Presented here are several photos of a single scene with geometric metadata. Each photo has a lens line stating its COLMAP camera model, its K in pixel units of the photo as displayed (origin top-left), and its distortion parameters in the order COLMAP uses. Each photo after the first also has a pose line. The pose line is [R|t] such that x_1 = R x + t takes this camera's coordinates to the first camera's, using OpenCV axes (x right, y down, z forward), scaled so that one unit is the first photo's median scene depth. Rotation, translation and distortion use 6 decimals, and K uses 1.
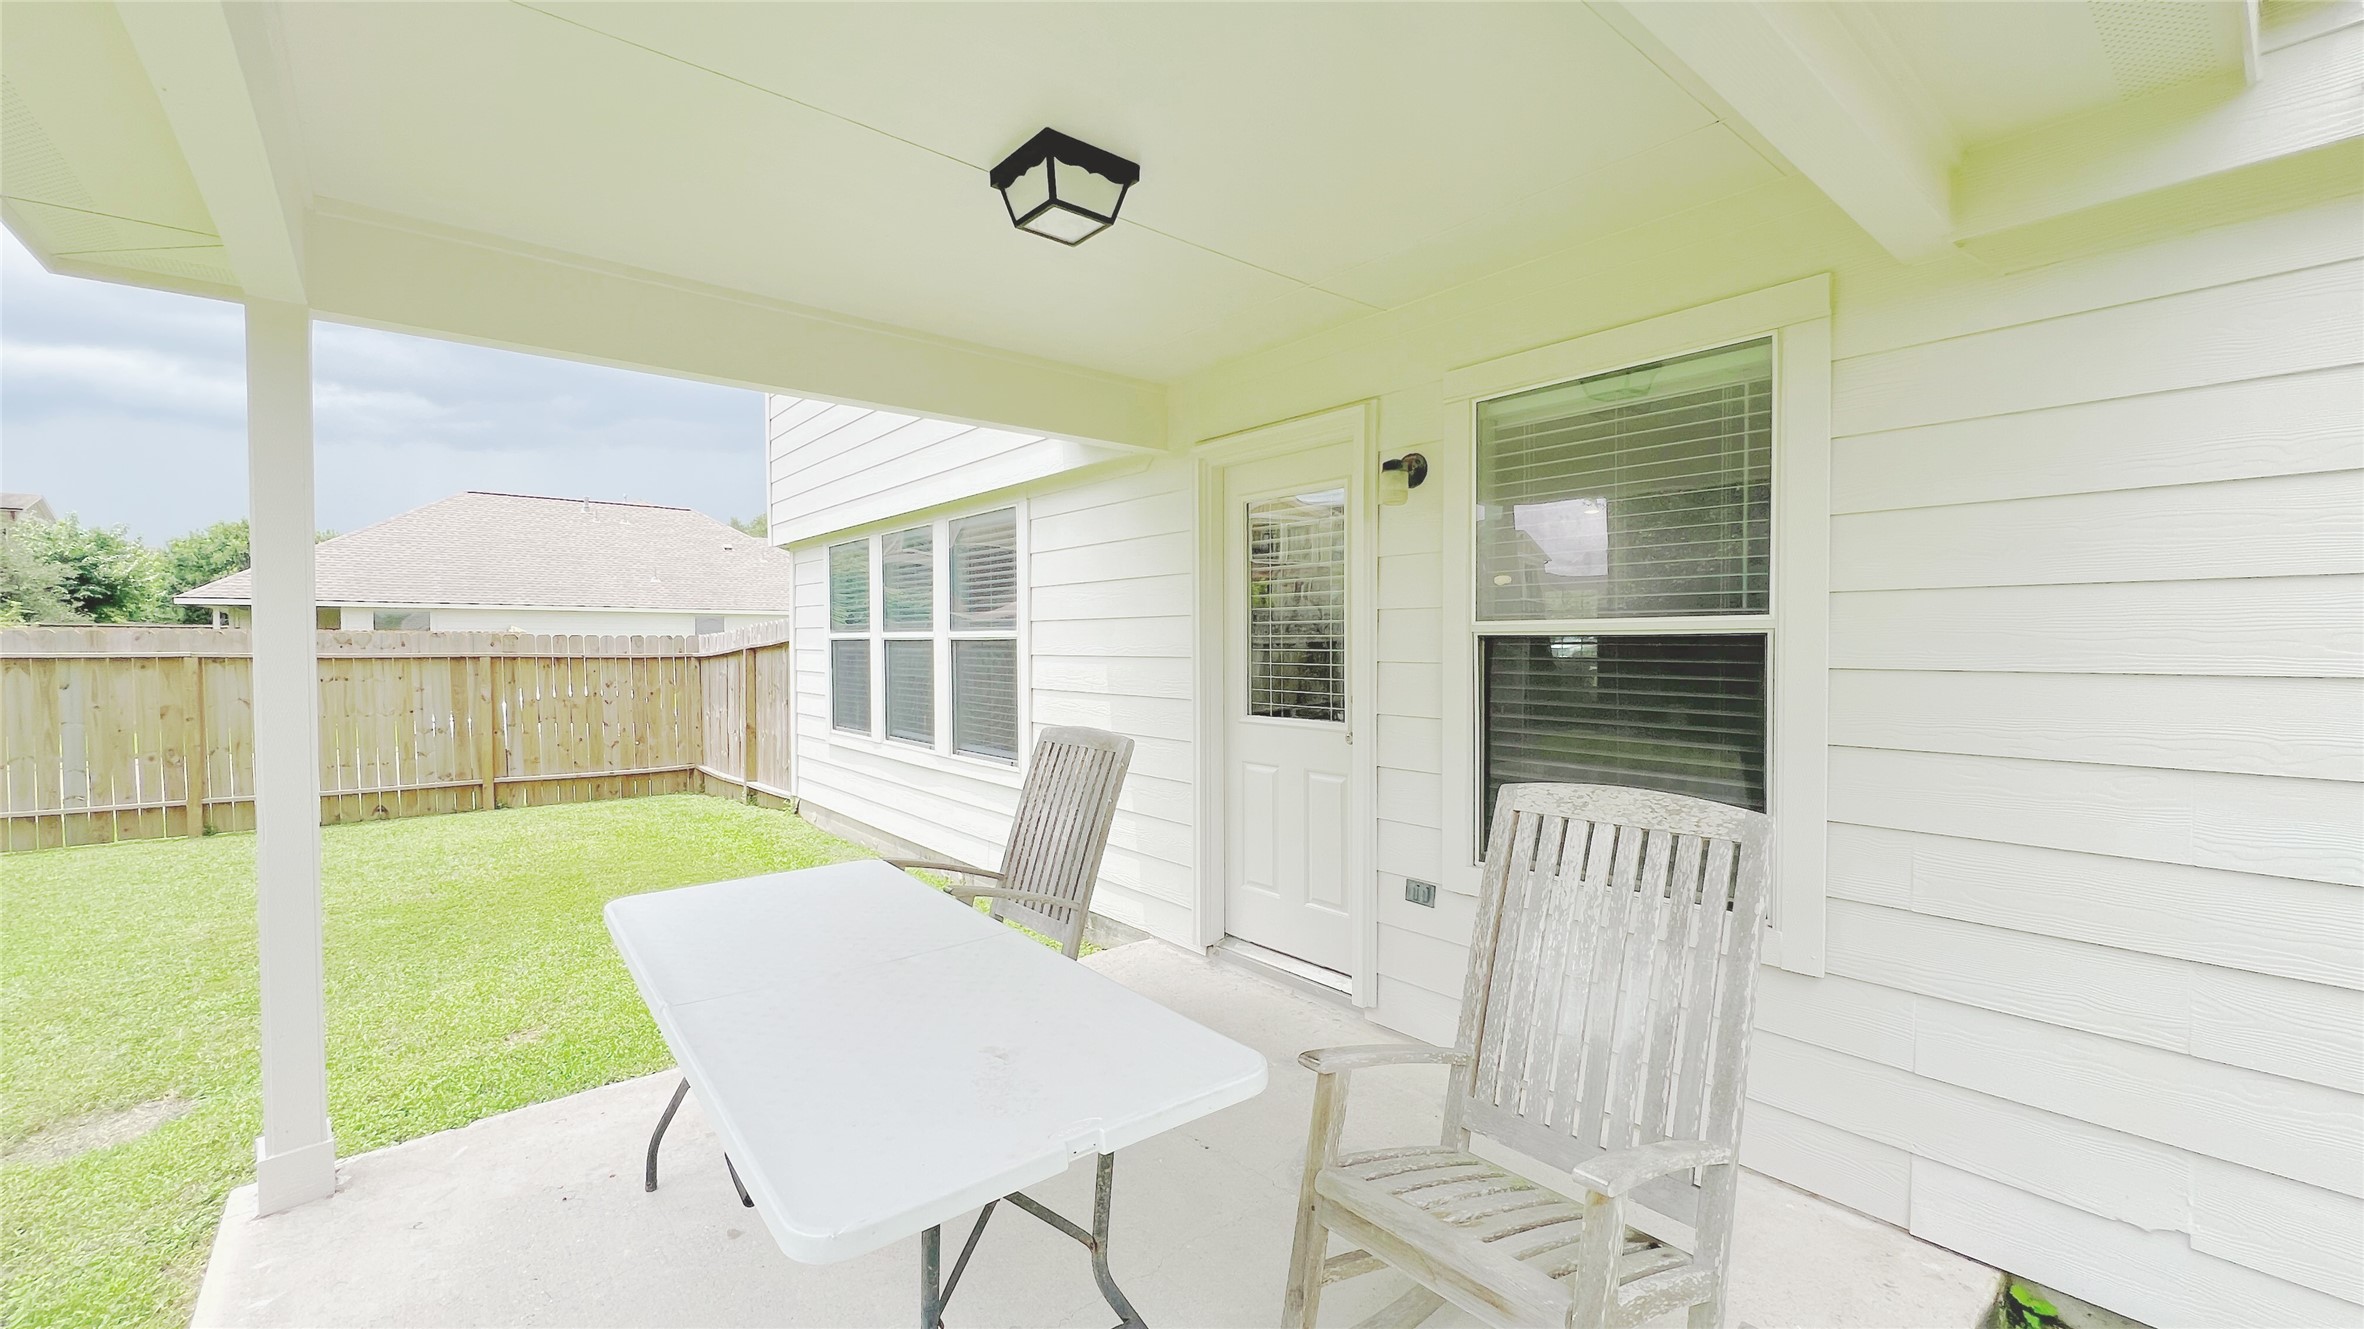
lens RADIAL K [[942.0, 0, 1179.6], [0, 942.0, 659.8], [0, 0, 1]] dist [-0.001132, 0.000449]
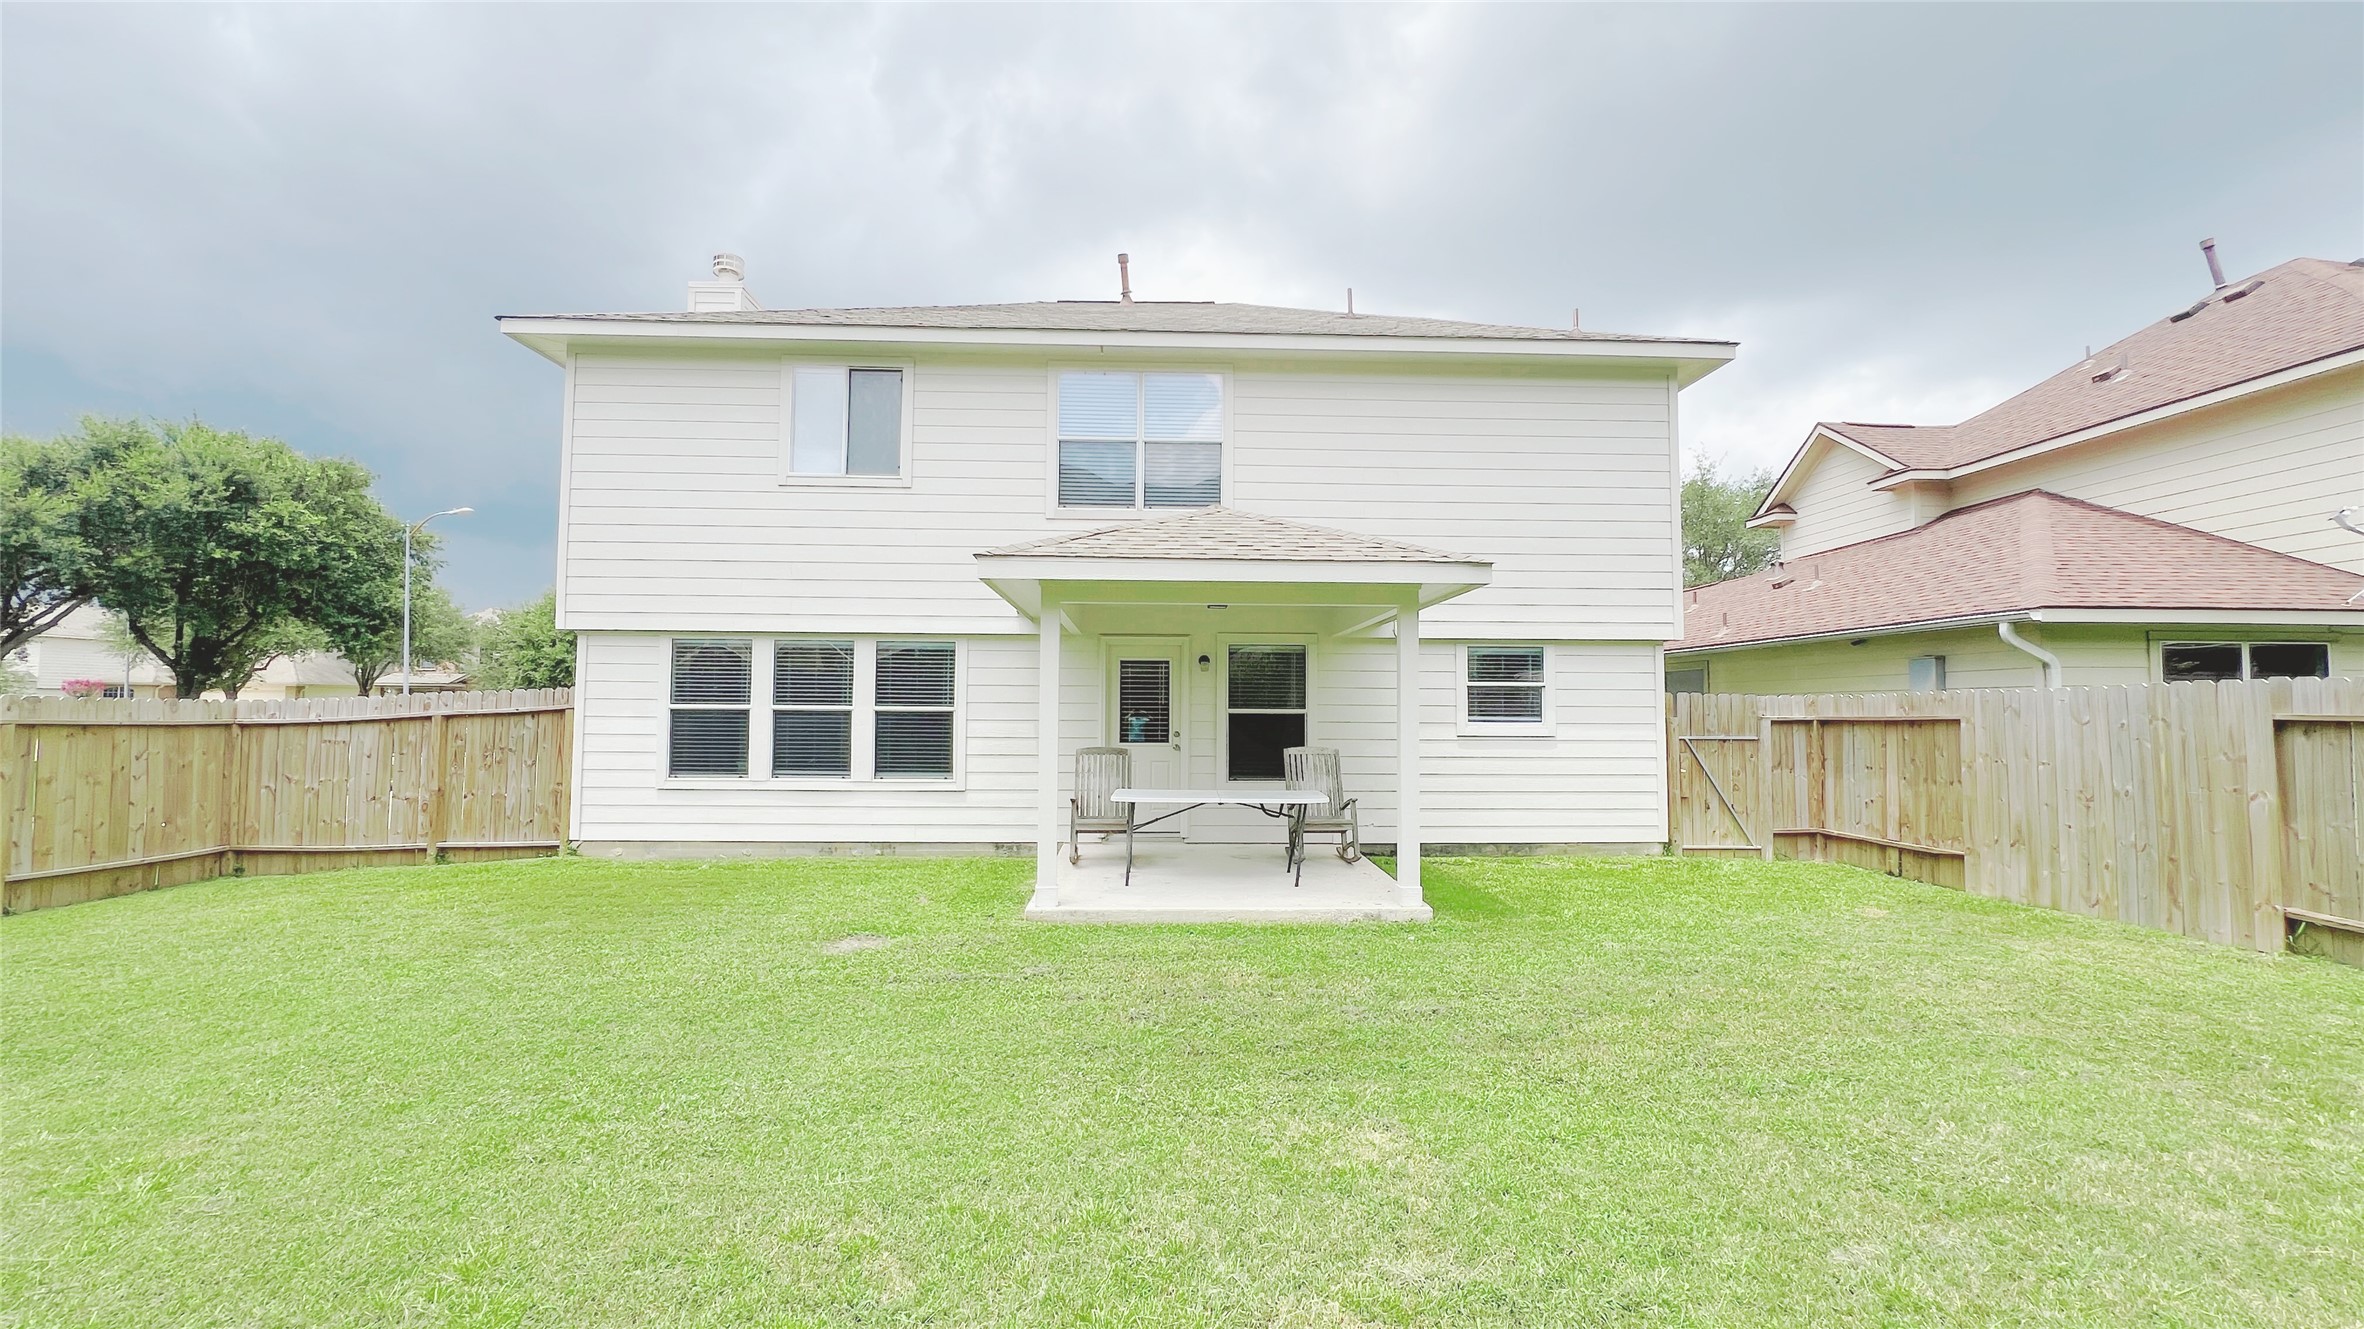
lens RADIAL K [[942.0, 0, 1179.6], [0, 942.0, 659.8], [0, 0, 1]] dist [-0.001132, 0.000449]
pose [[0.611590, 0.046725, 0.789794, -0.766702], [0.006380, 0.997931, -0.063979, -0.000843], [-0.791149, 0.044168, 0.610027, -0.280279]]
